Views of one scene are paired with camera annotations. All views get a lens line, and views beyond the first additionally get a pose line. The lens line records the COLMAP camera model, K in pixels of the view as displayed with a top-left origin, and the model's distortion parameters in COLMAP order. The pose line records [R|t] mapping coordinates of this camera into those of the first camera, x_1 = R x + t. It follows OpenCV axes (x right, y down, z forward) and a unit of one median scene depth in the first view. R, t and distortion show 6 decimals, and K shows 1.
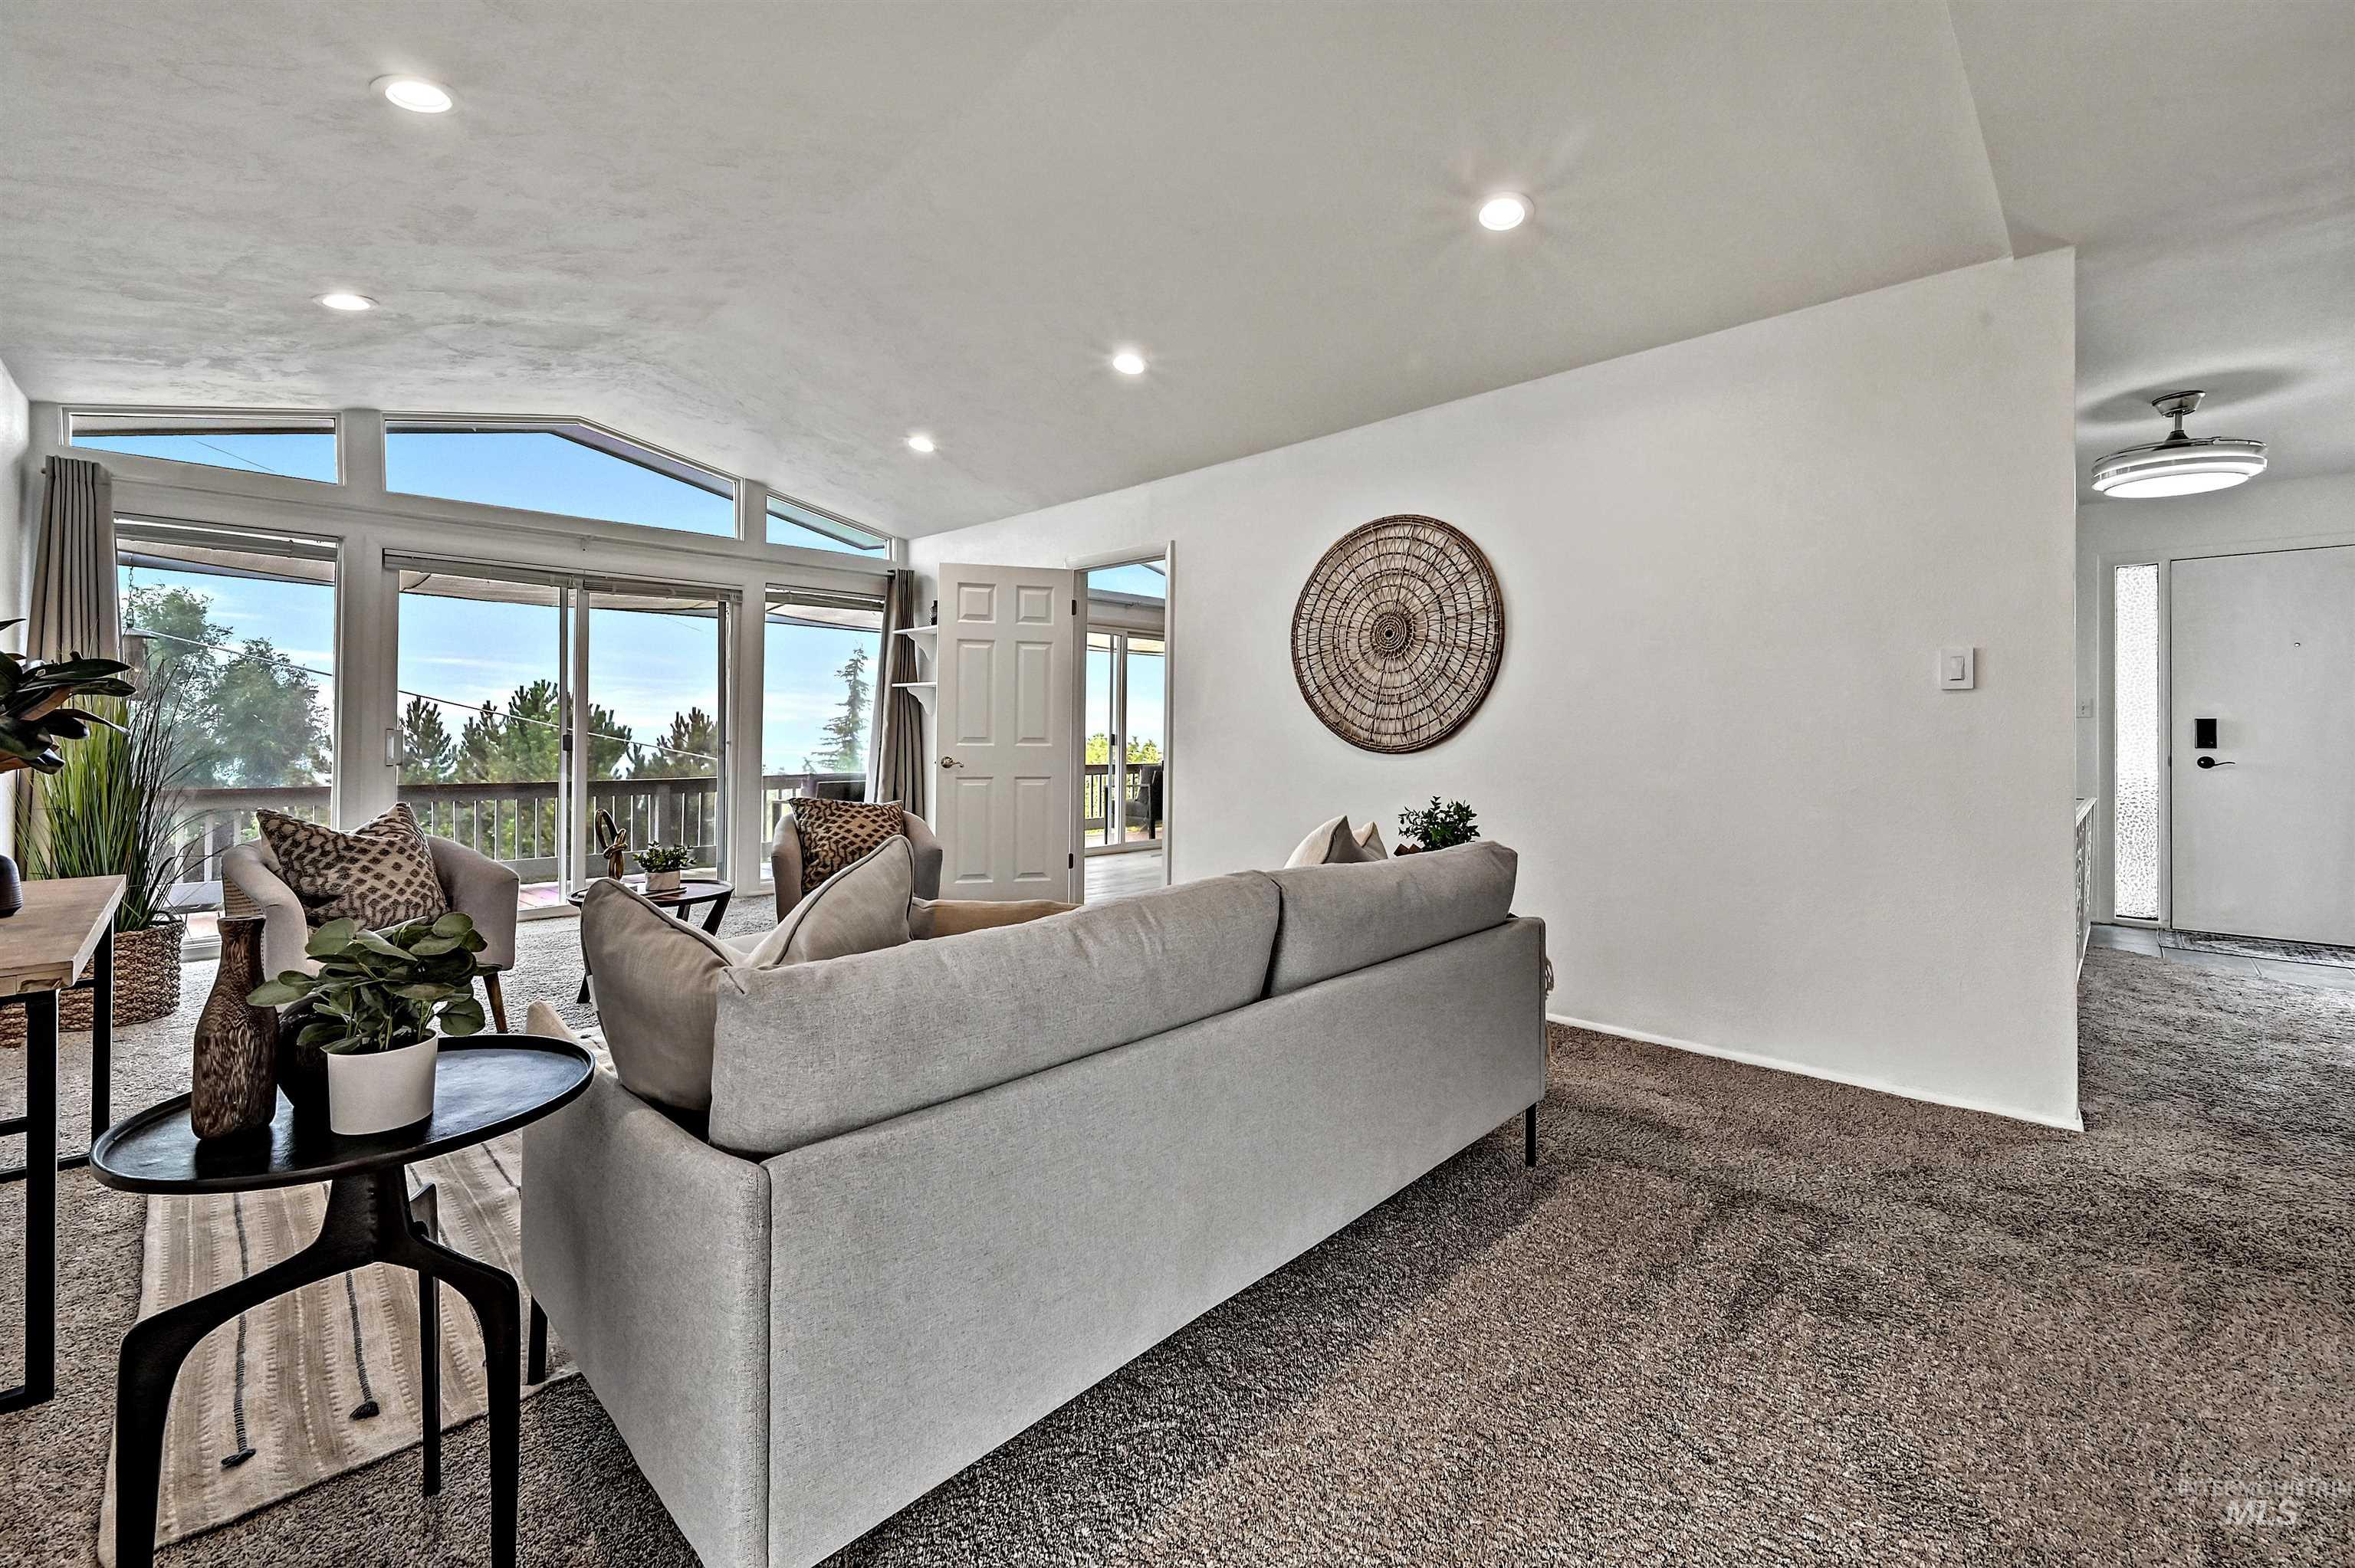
lens RADIAL K [[1006.3, 0, 1089.8], [0, 1006.3, 724.9], [0, 0, 1]] dist [-0.001572, 0.000509]
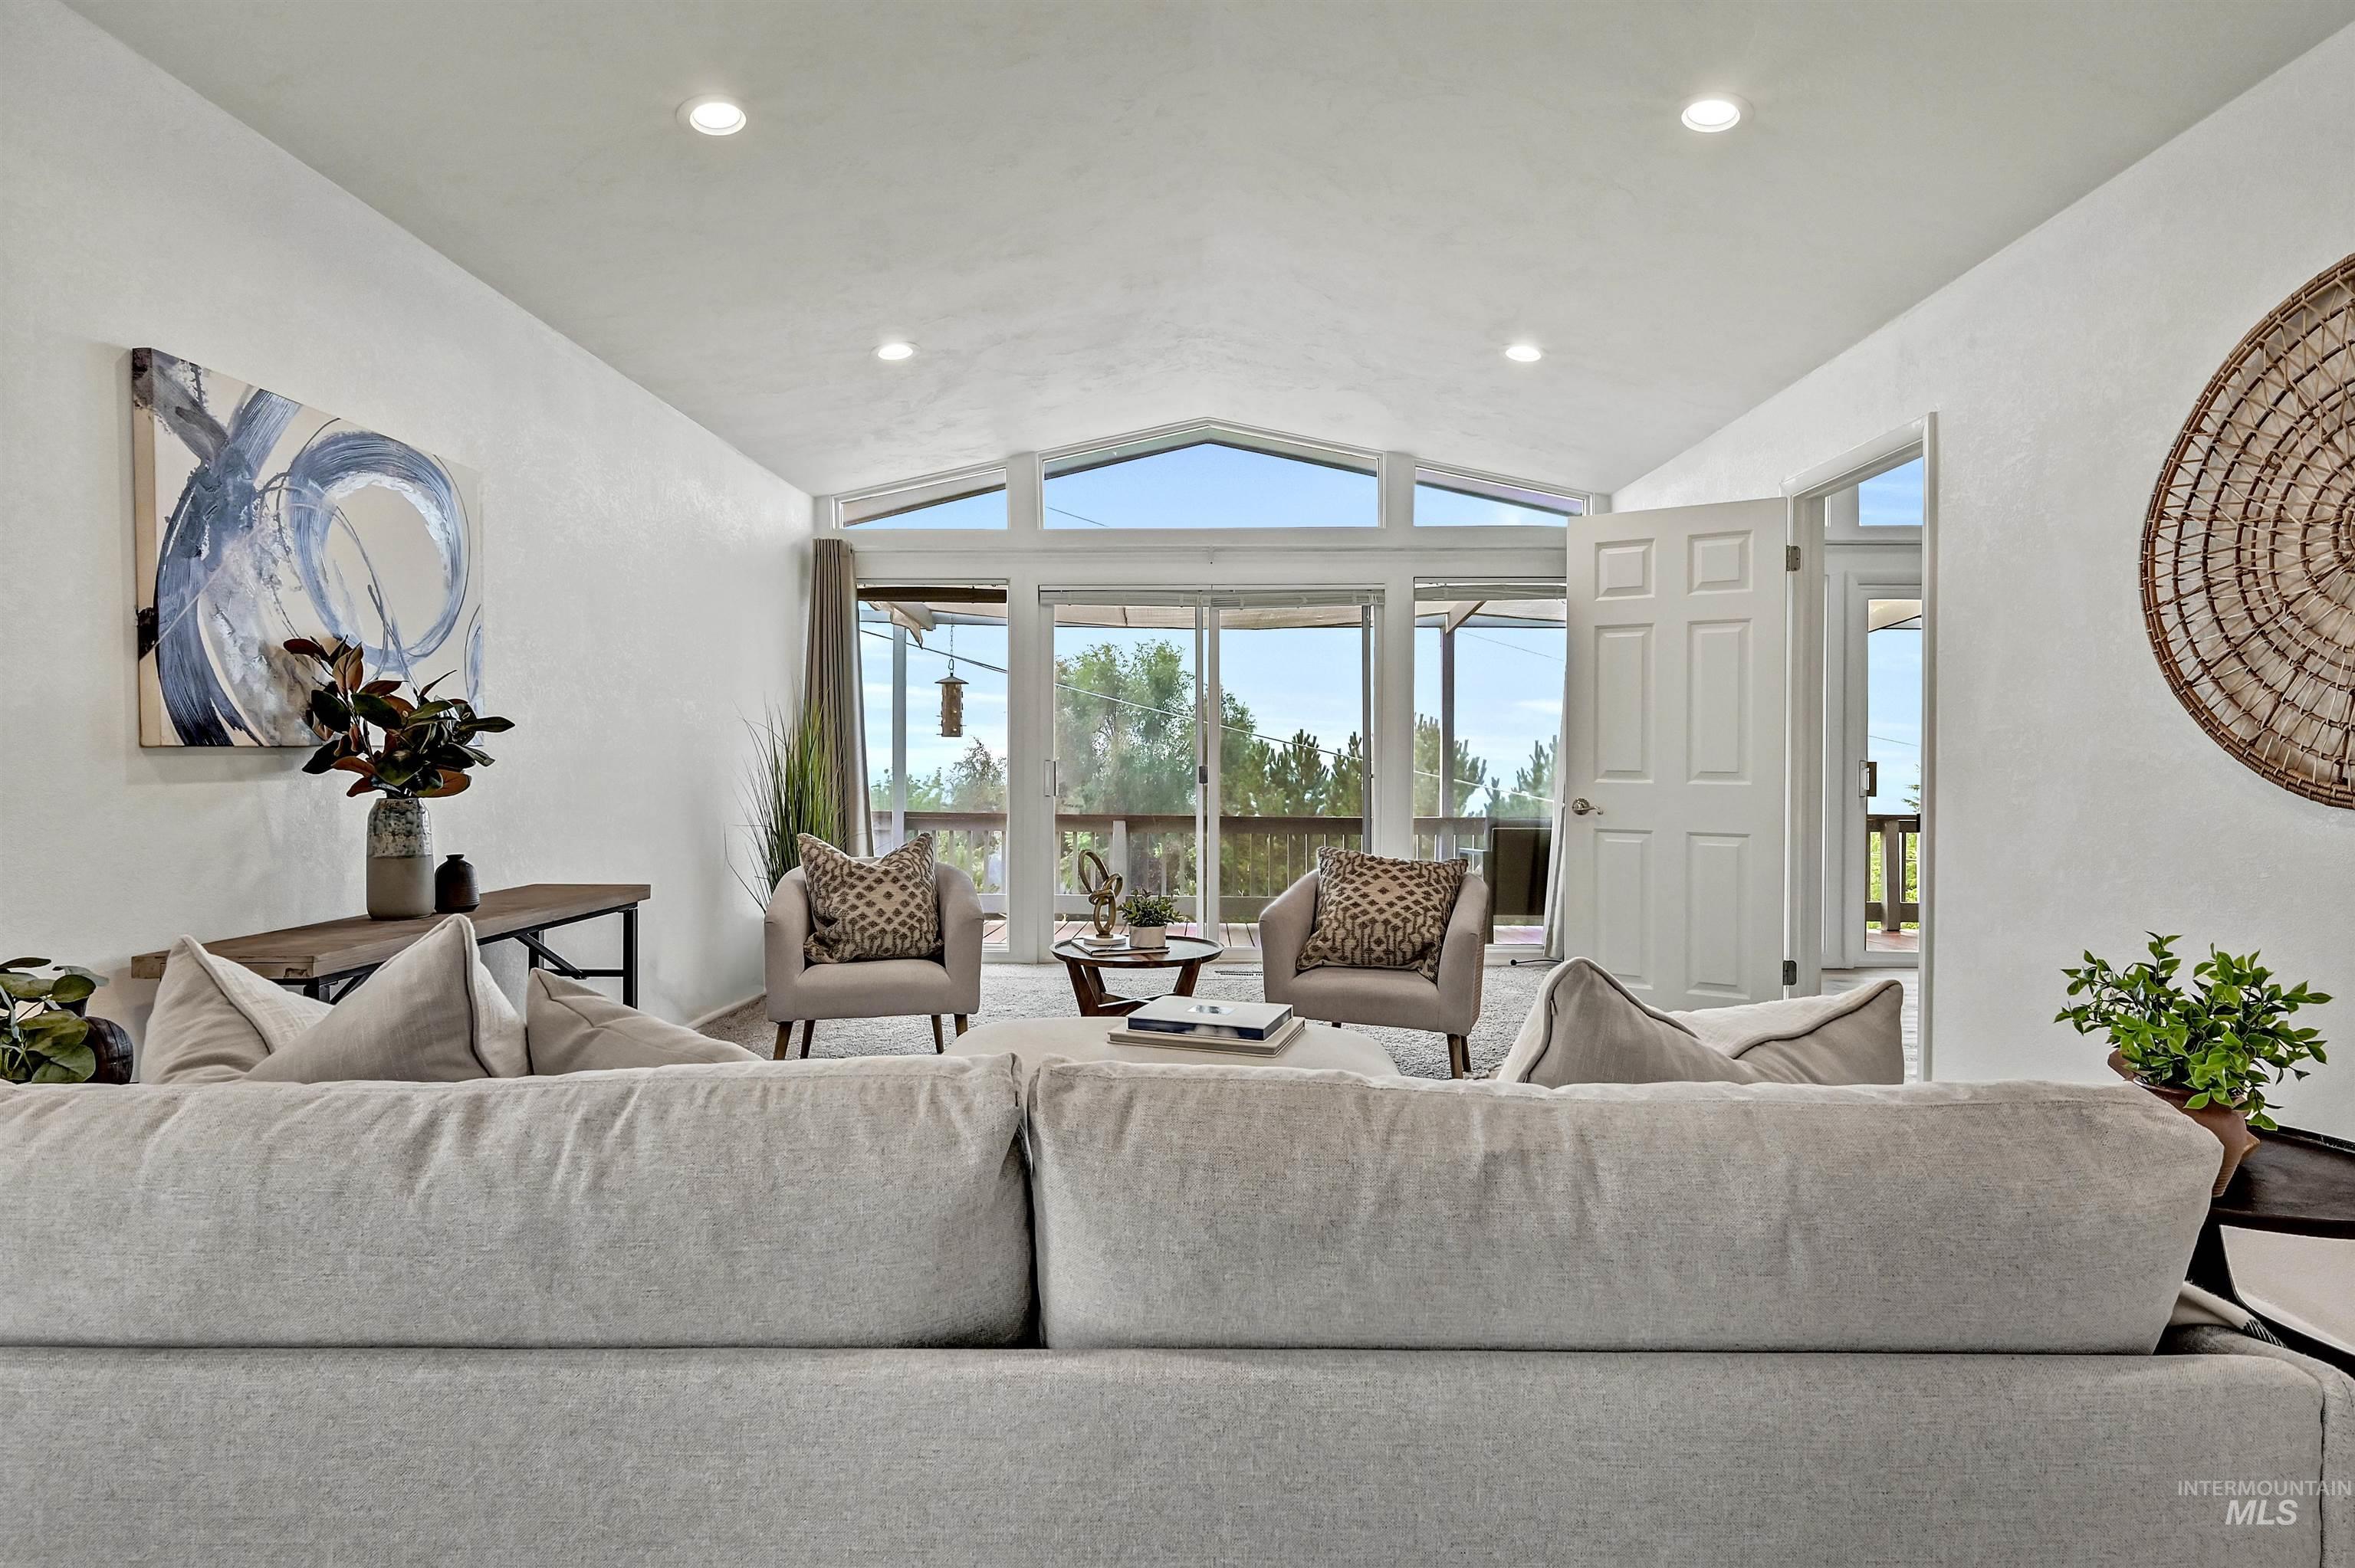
lens RADIAL K [[1145.2, 0, 1182.5], [0, 1145.2, 773.1], [0, 0, 1]] dist [-0.001081, -0.000068]
pose [[0.710240, 0.005145, -0.703941, 0.261676], [0.005650, 0.999899, 0.013008, 0.002862], [0.703937, -0.013216, 0.710139, 0.302585]]
